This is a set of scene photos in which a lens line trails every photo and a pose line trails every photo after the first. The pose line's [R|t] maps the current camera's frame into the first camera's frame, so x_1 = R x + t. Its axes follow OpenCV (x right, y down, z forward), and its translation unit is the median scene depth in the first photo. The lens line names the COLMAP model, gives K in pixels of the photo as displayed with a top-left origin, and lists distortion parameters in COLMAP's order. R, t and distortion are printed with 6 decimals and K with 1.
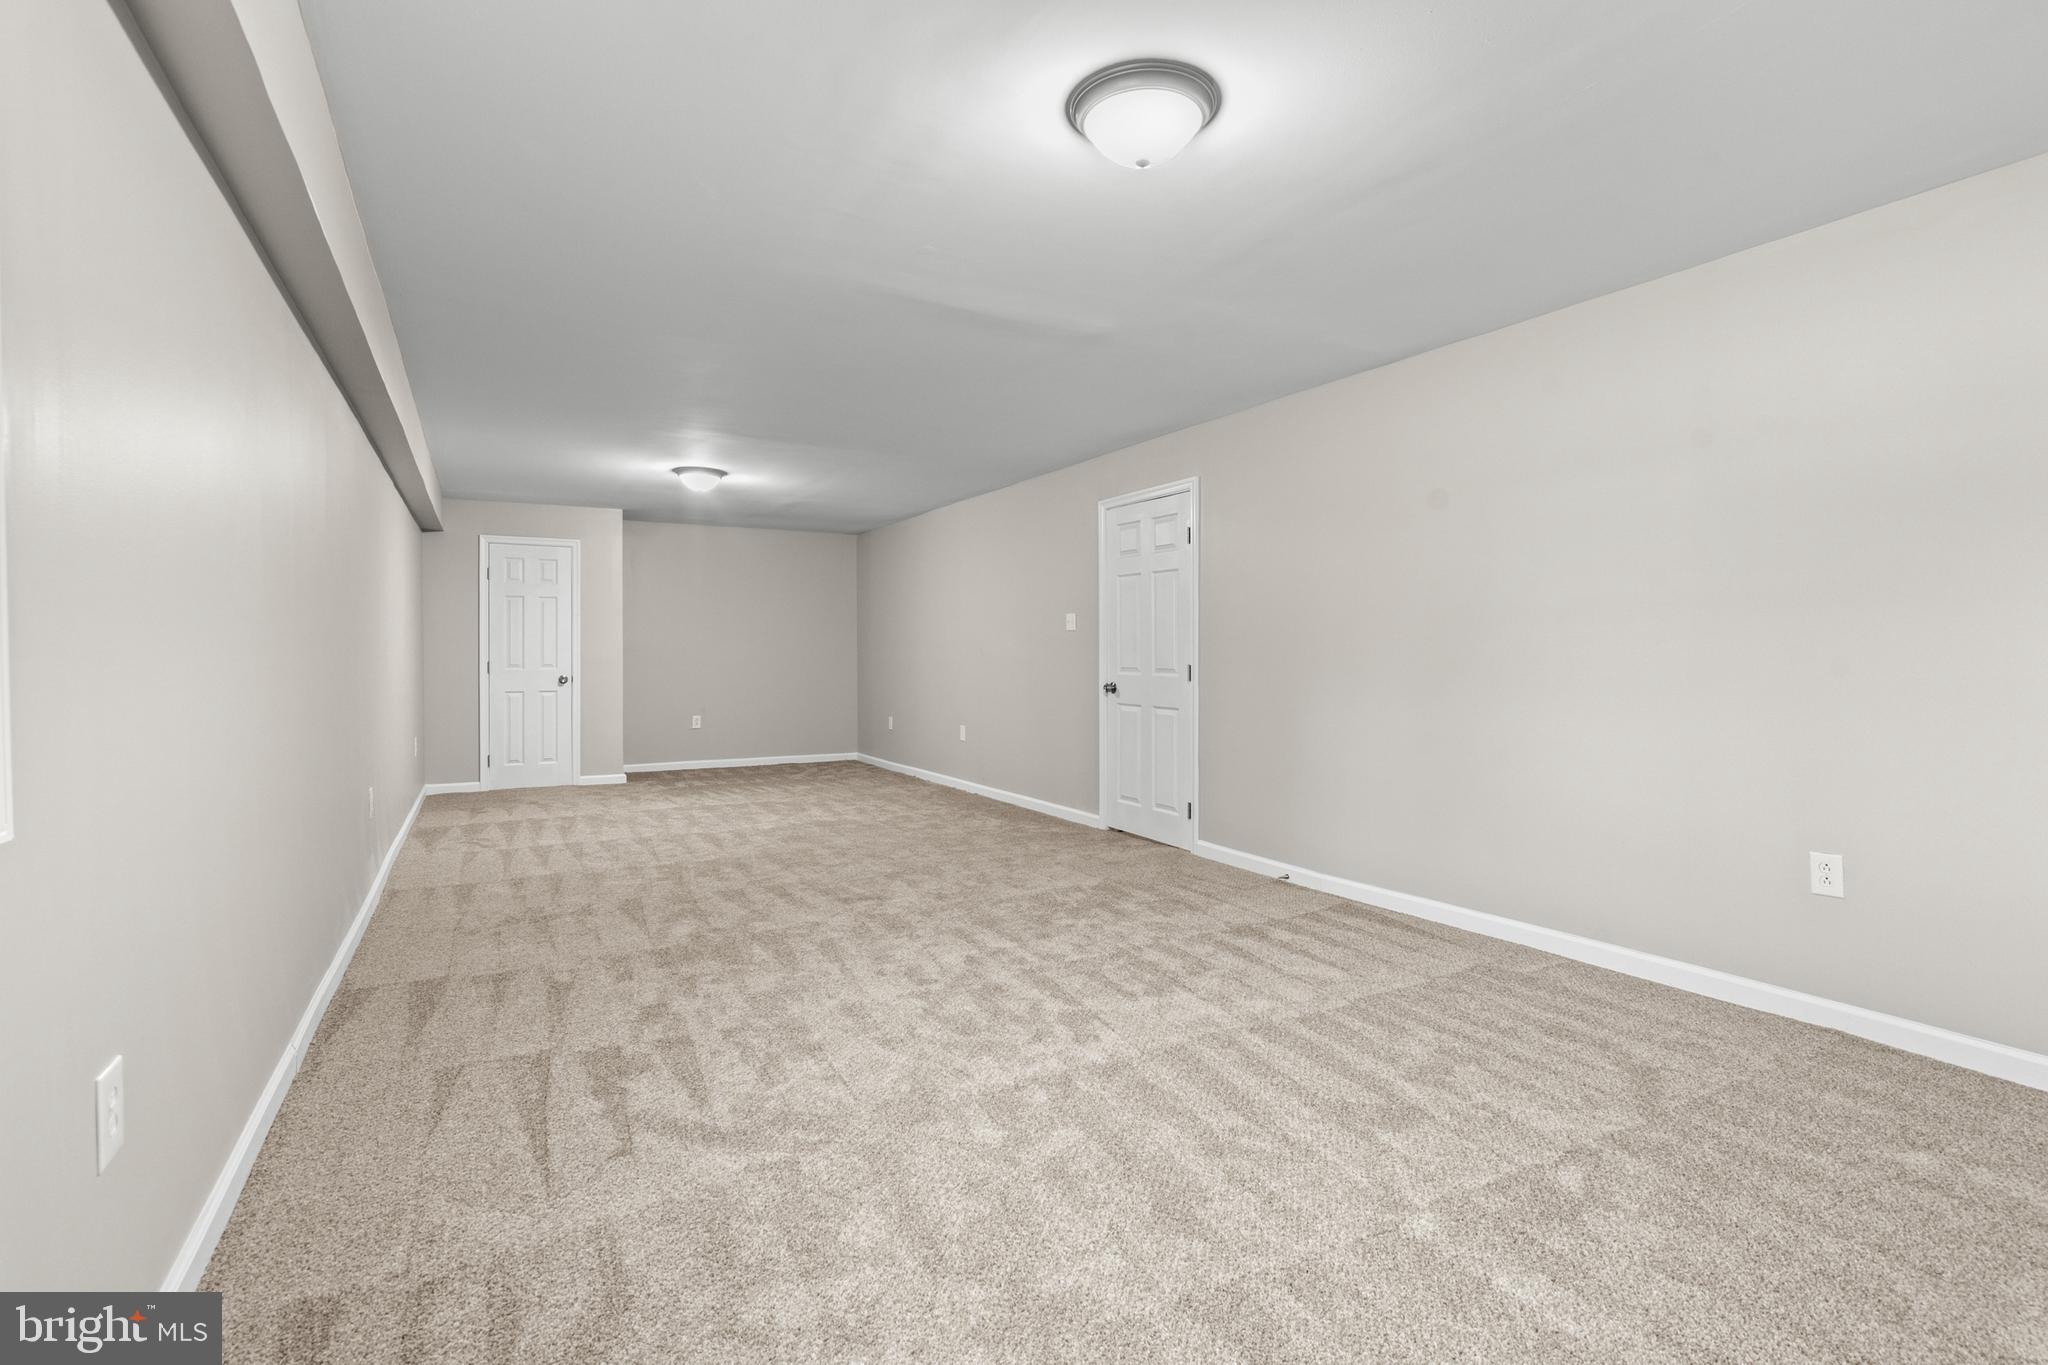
lens RADIAL K [[936.8, 0, 1023.8], [0, 936.8, 674.7], [0, 0, 1]] dist [-0.015081, 0.000171]
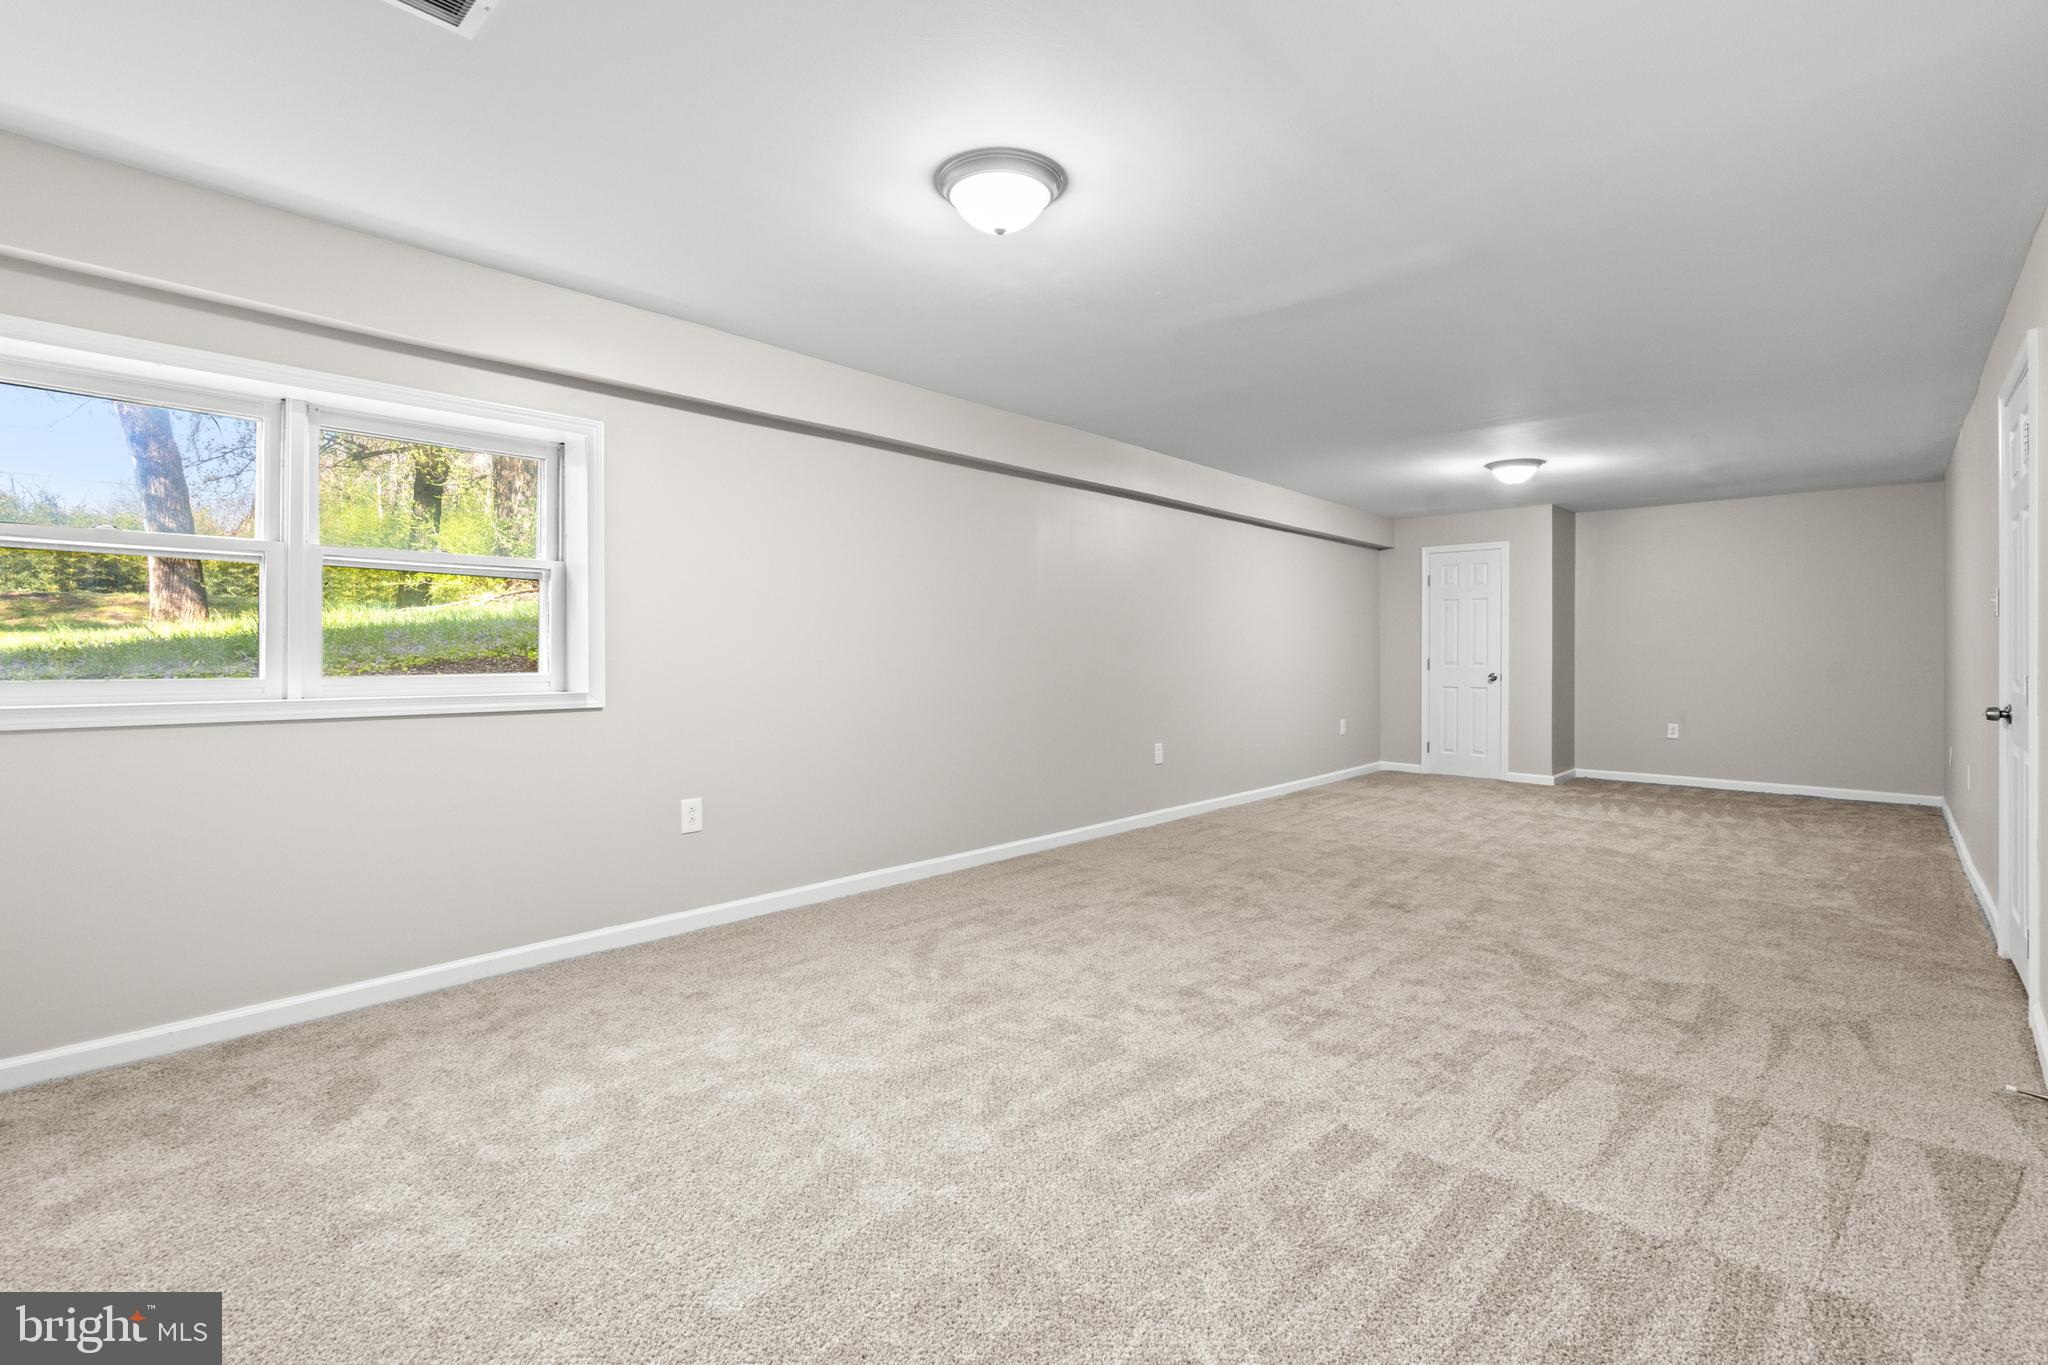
lens RADIAL K [[936.8, 0, 1023.0], [0, 936.8, 663.5], [0, 0, 1]] dist [-0.015081, 0.000171]
pose [[0.307657, 0.015294, -0.951374, 0.760237], [-0.024638, 0.999664, 0.008103, -0.012173], [0.951178, 0.020947, 0.307930, 0.406359]]
